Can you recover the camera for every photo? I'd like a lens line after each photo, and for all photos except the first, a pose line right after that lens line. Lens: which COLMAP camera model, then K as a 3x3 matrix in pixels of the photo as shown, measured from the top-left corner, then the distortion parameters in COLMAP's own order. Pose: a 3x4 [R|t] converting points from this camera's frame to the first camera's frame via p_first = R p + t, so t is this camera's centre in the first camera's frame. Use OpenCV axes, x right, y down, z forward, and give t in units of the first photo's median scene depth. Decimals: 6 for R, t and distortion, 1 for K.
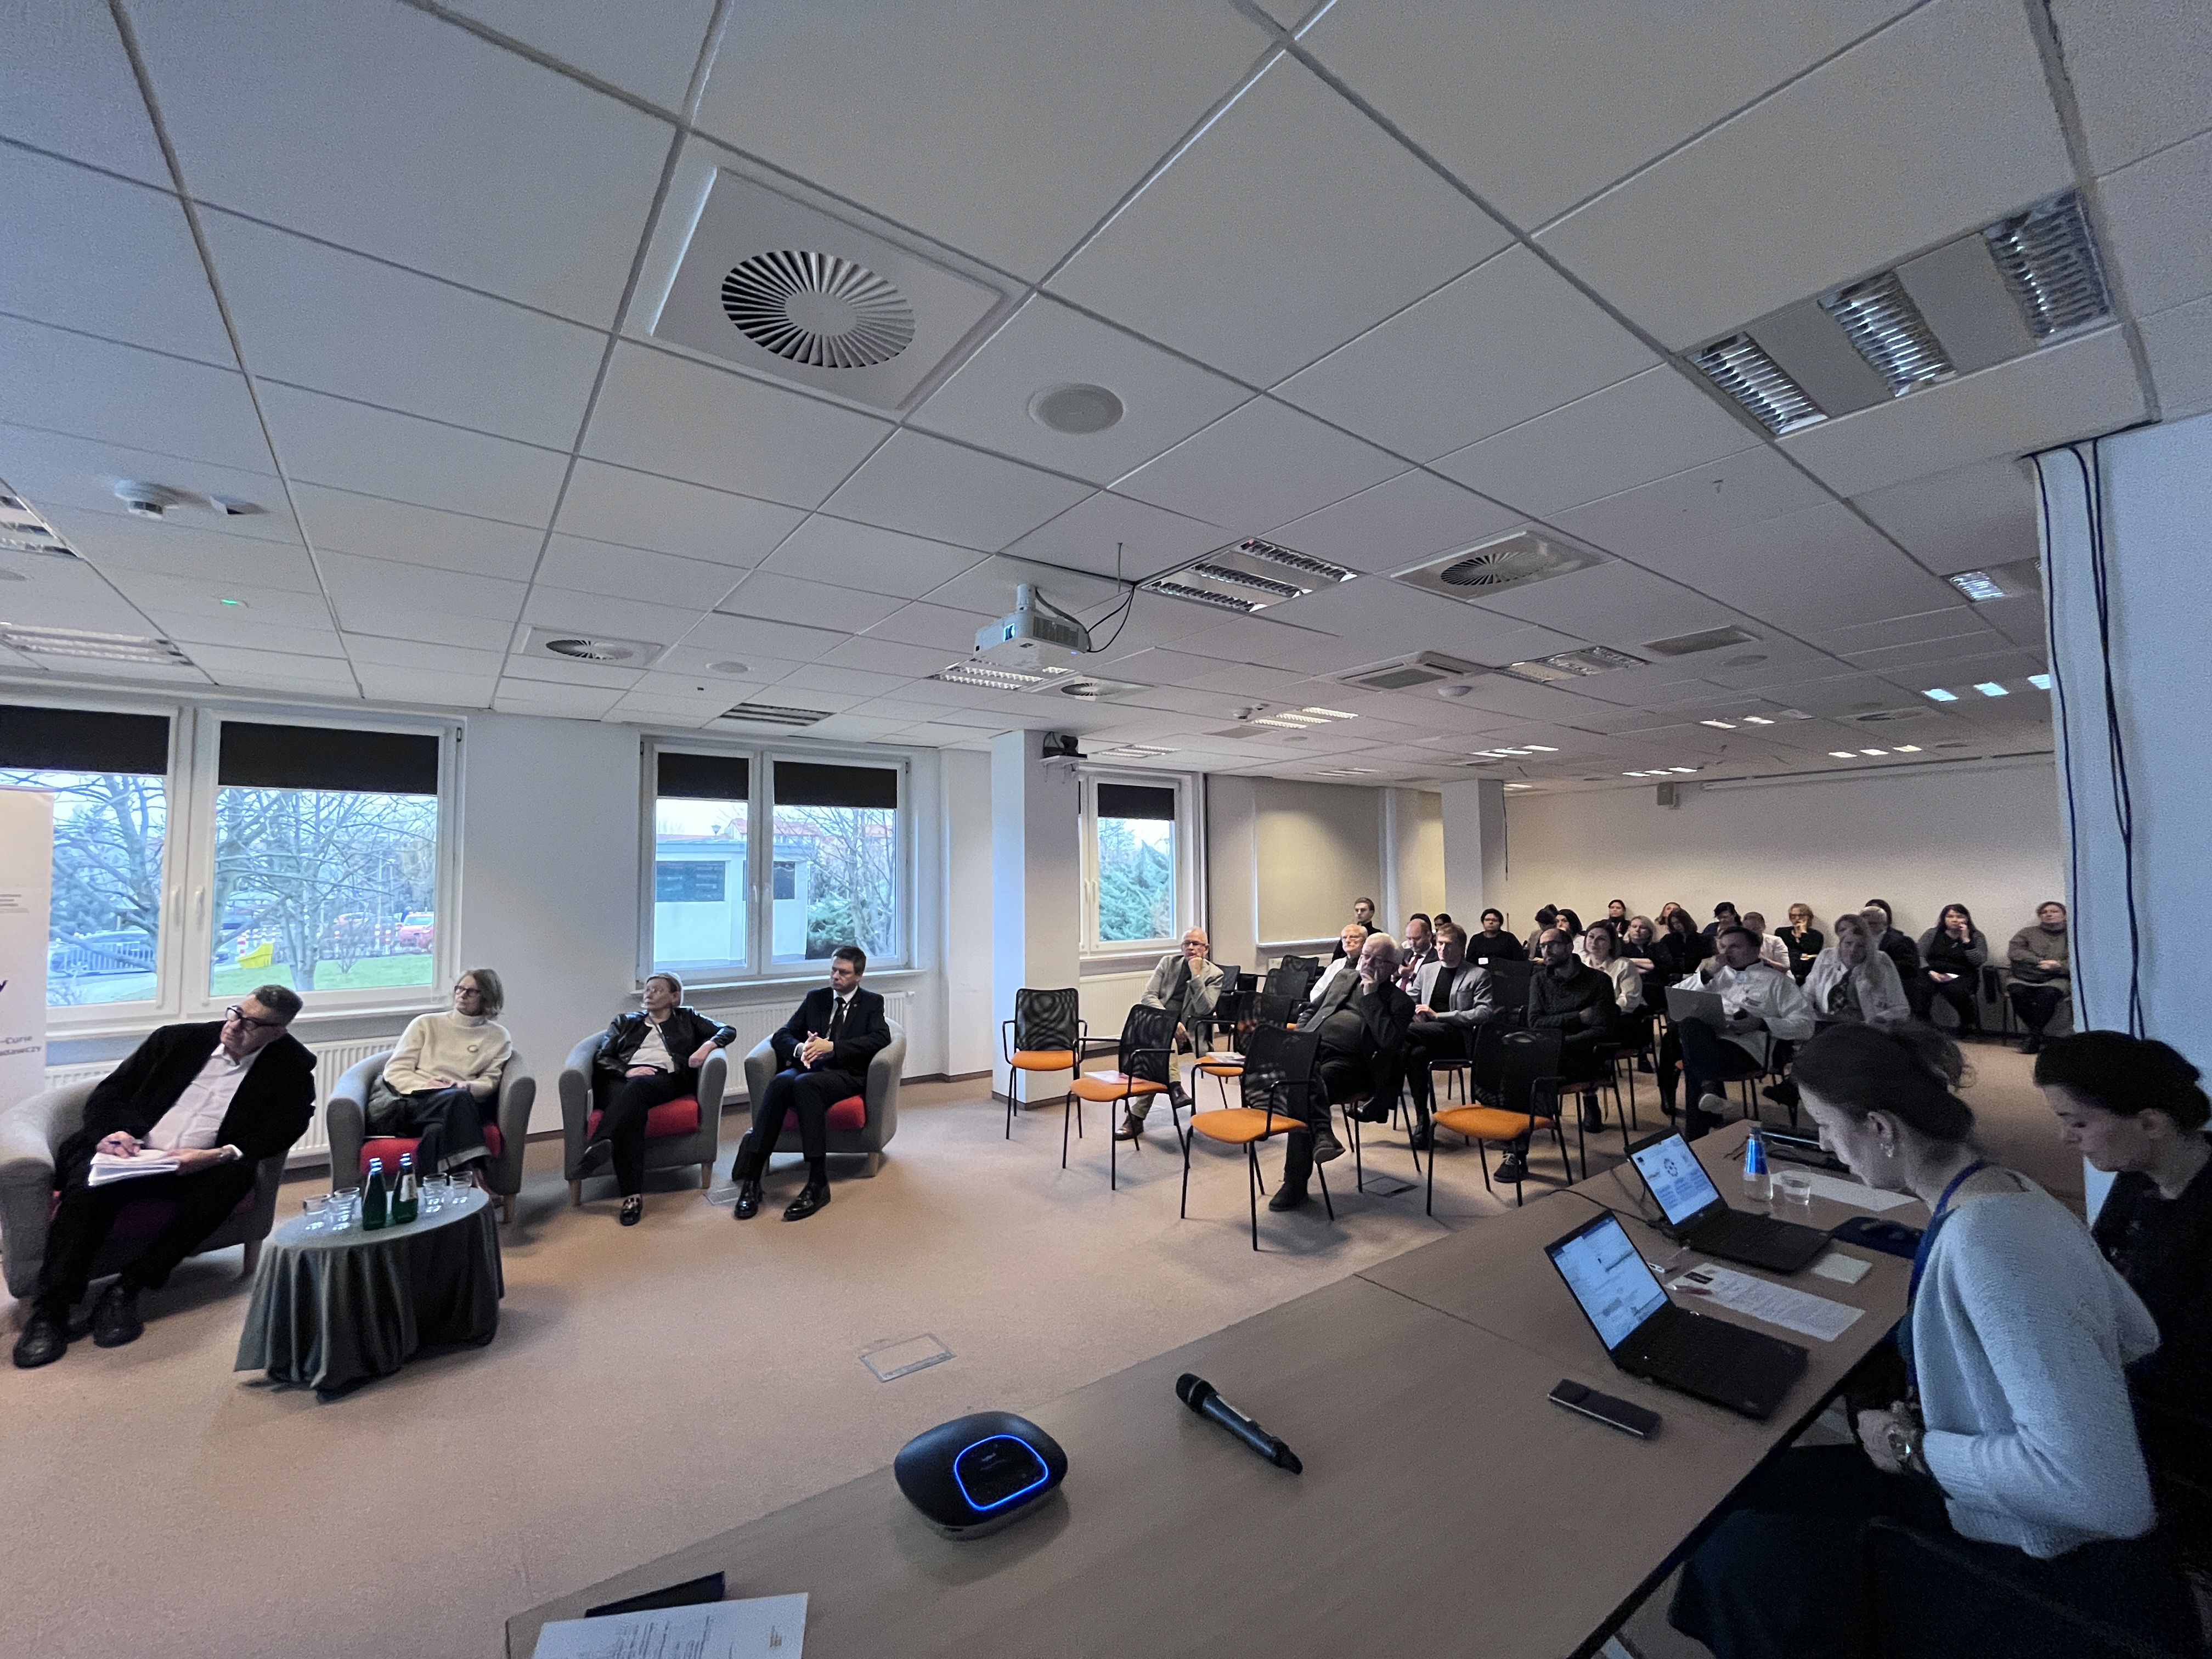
lens RADIAL K [[891.0, 0, 1107.7], [0, 891.0, 832.3], [0, 0, 1]] dist [-0.003812, -0.000493]
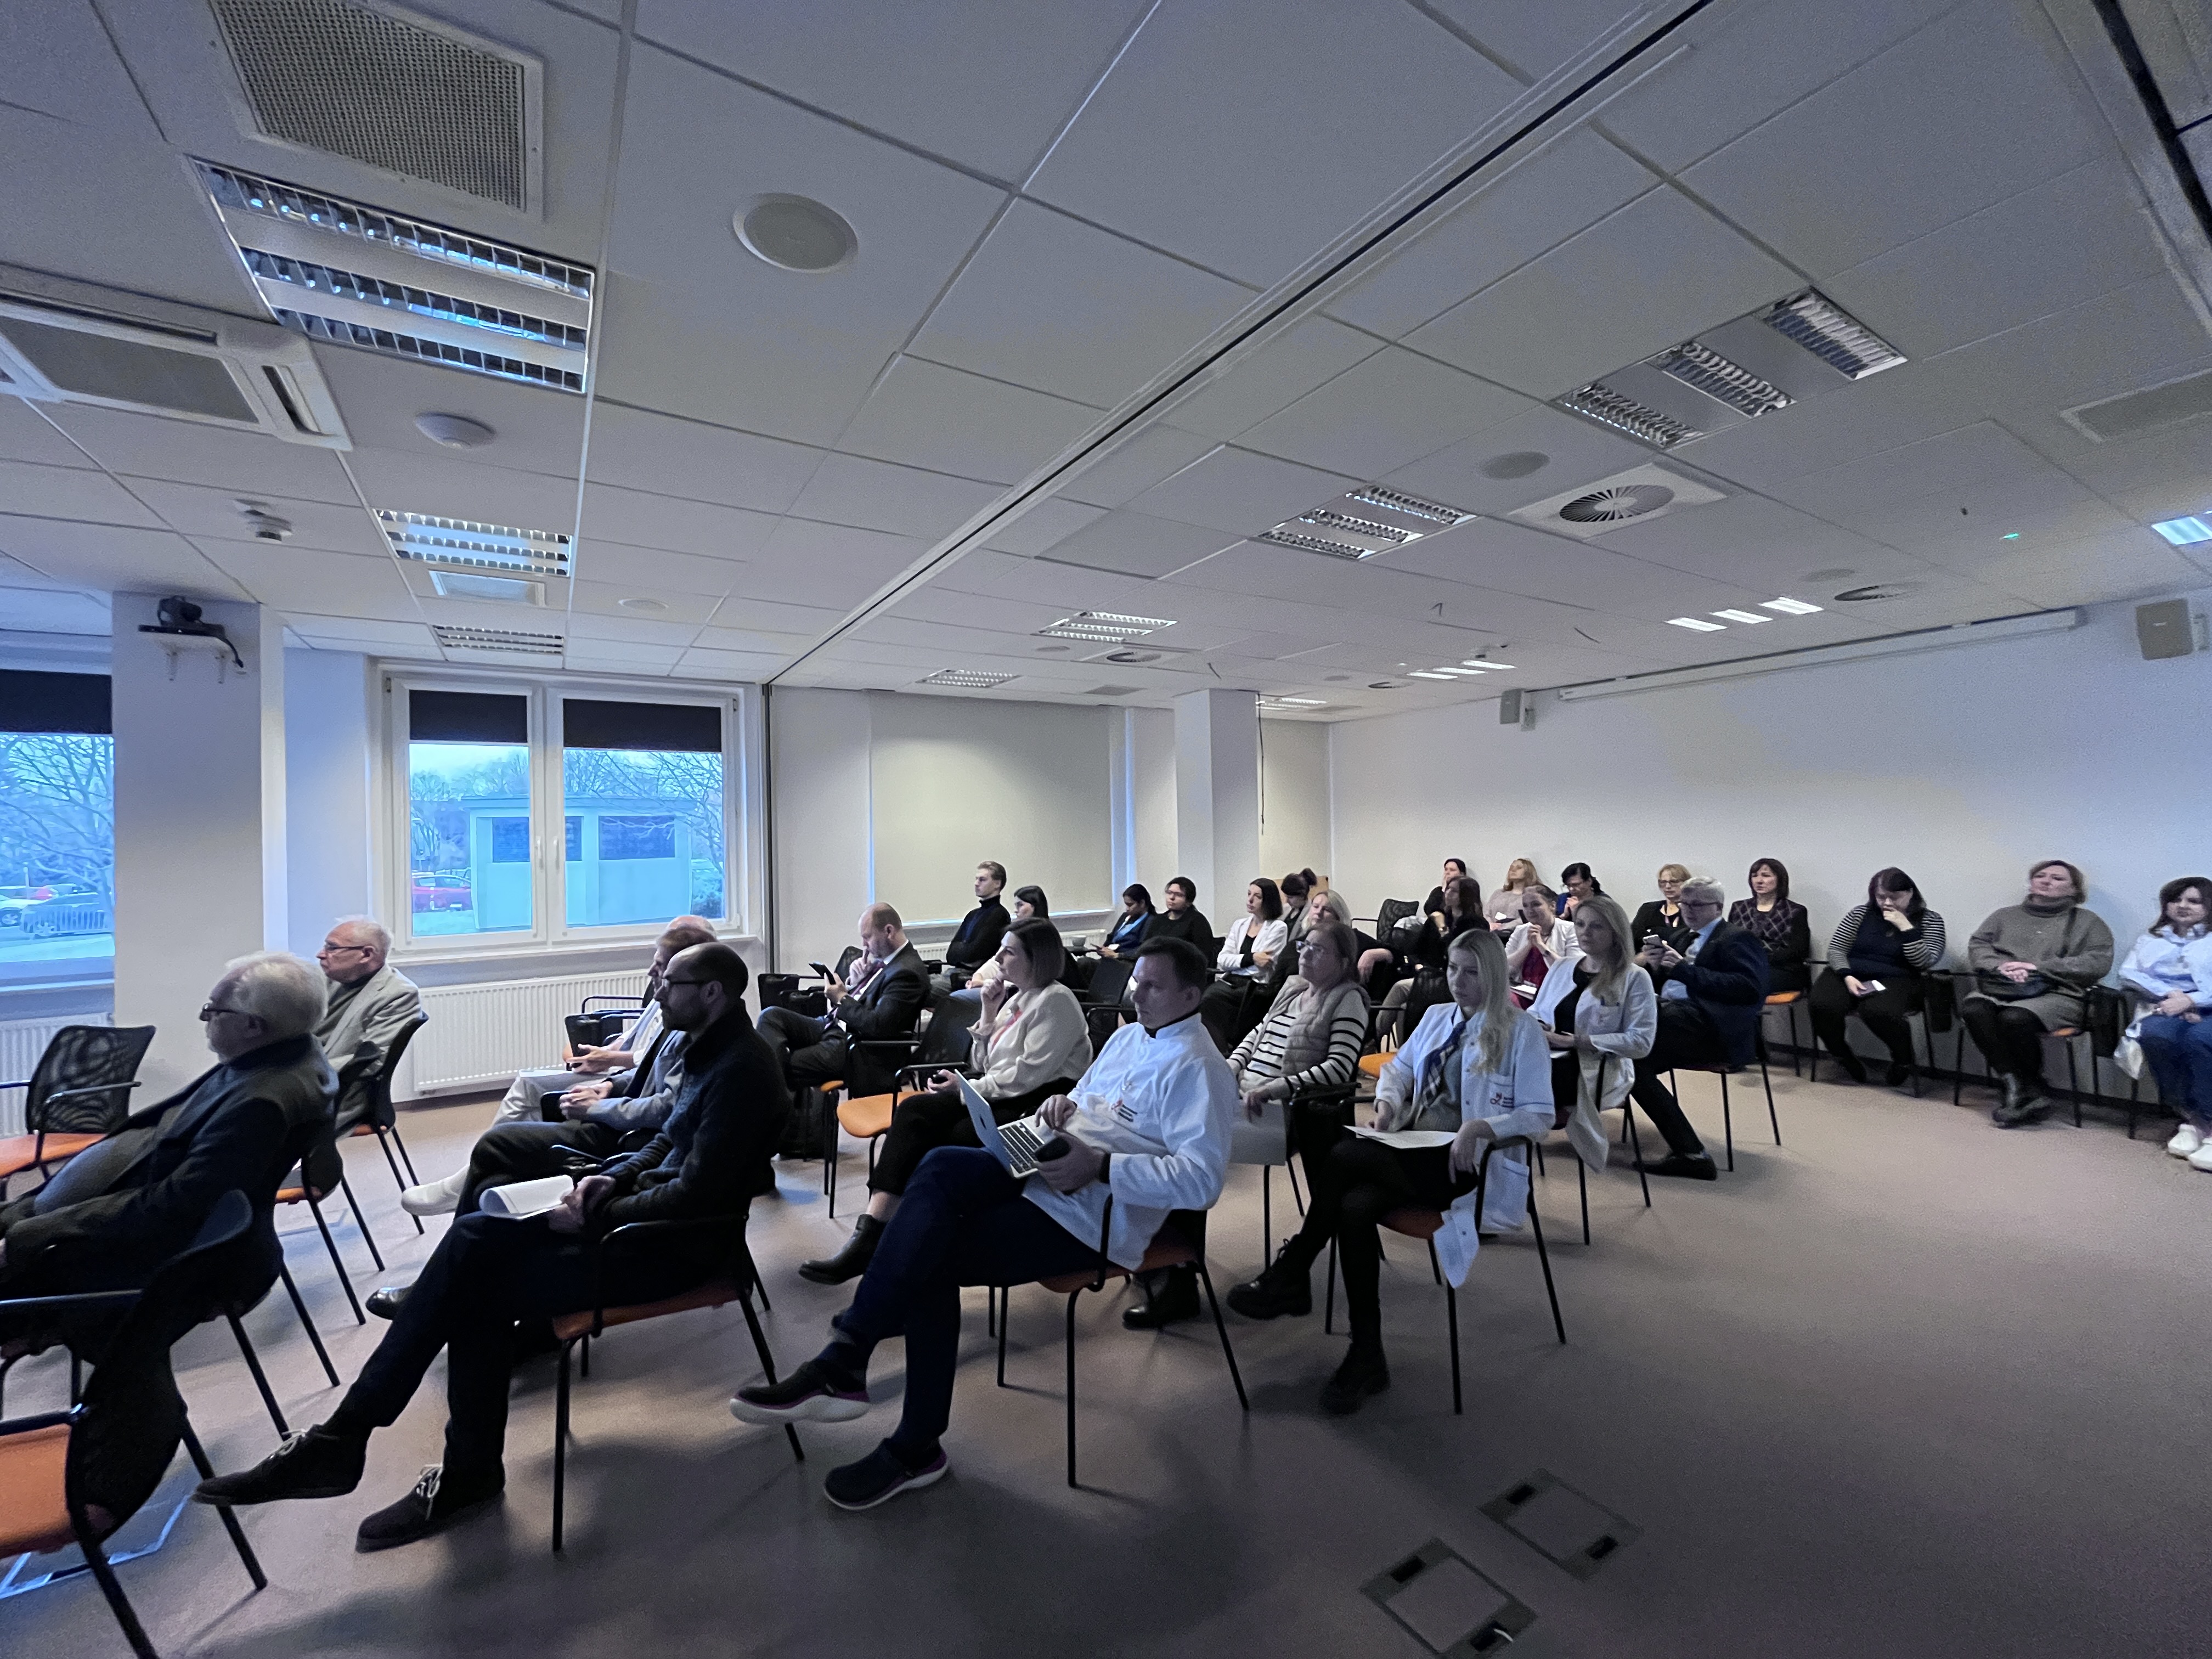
lens RADIAL K [[891.0, 0, 1107.7], [0, 891.0, 832.3], [0, 0, 1]] dist [-0.003812, -0.000493]
pose [[0.996584, -0.008659, -0.082127, 0.824703], [0.013093, 0.998477, 0.053600, 0.030113], [0.081538, -0.054492, 0.995179, 0.613650]]
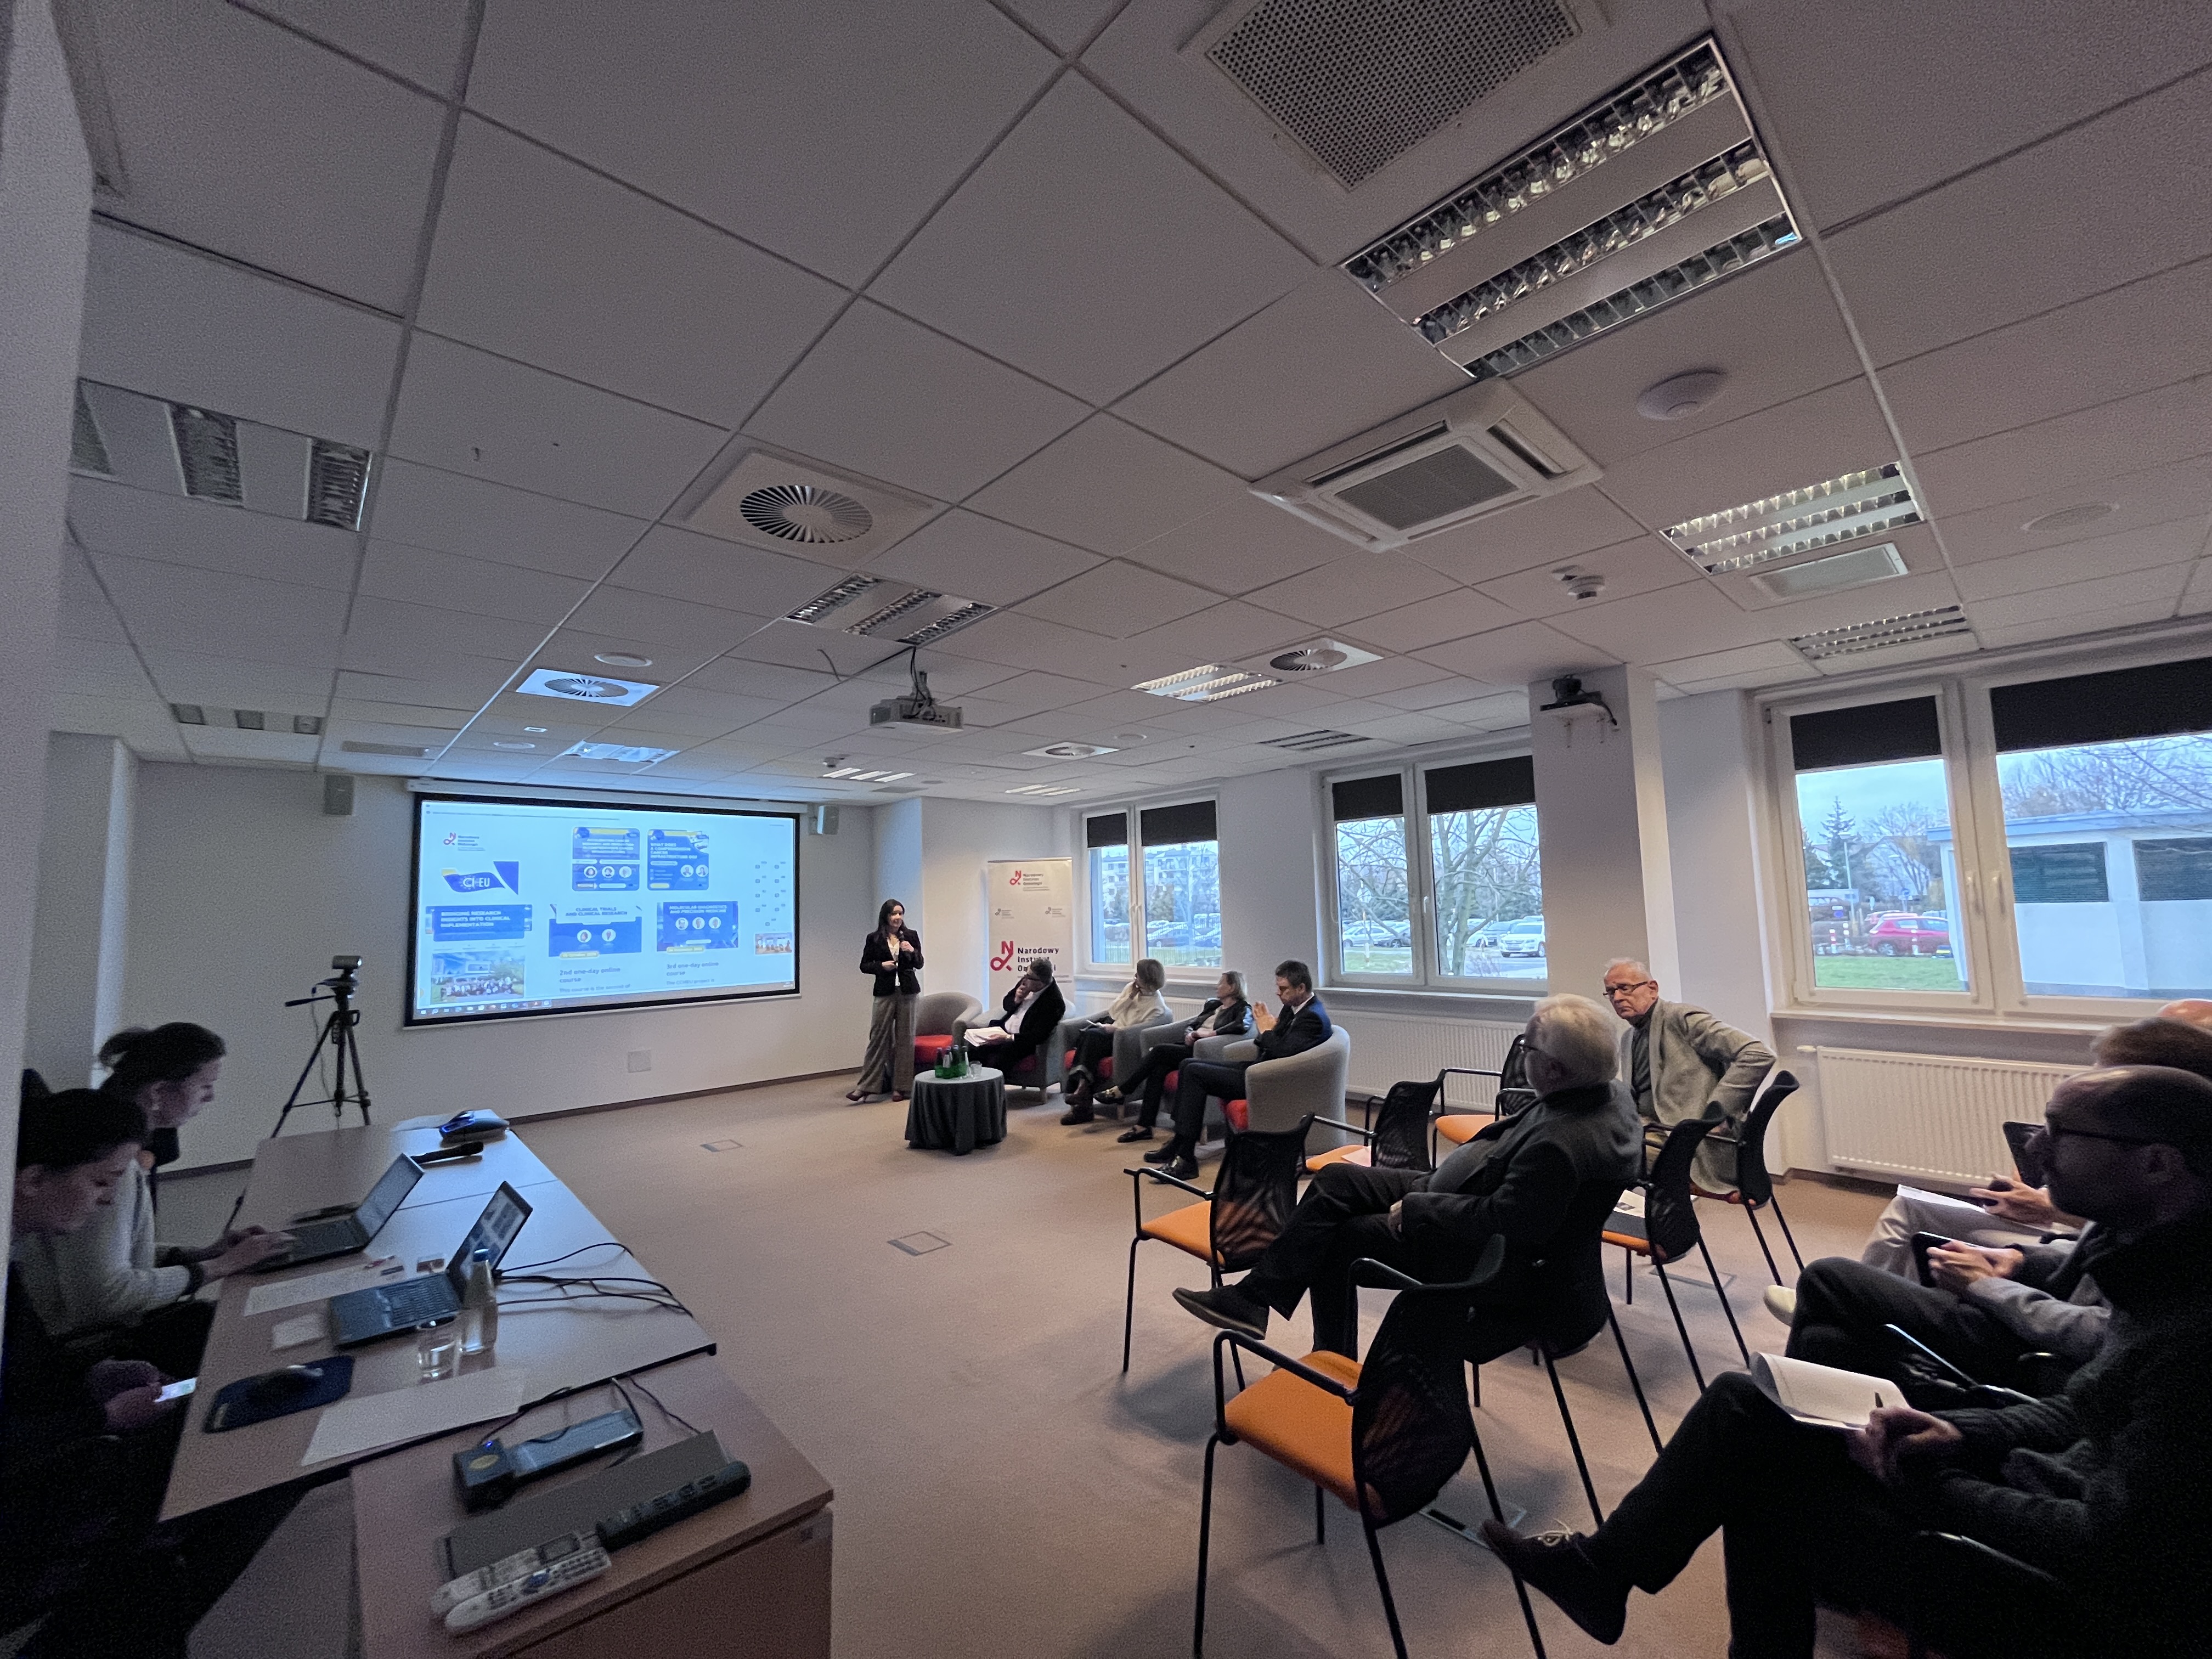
lens RADIAL K [[891.0, 0, 1107.7], [0, 891.0, 832.3], [0, 0, 1]] dist [-0.003812, -0.000493]
pose [[0.094446, -0.077917, -0.992476, 0.796536], [0.082401, 0.994123, -0.070205, 0.039833], [0.992114, -0.075151, 0.100311, 0.764999]]
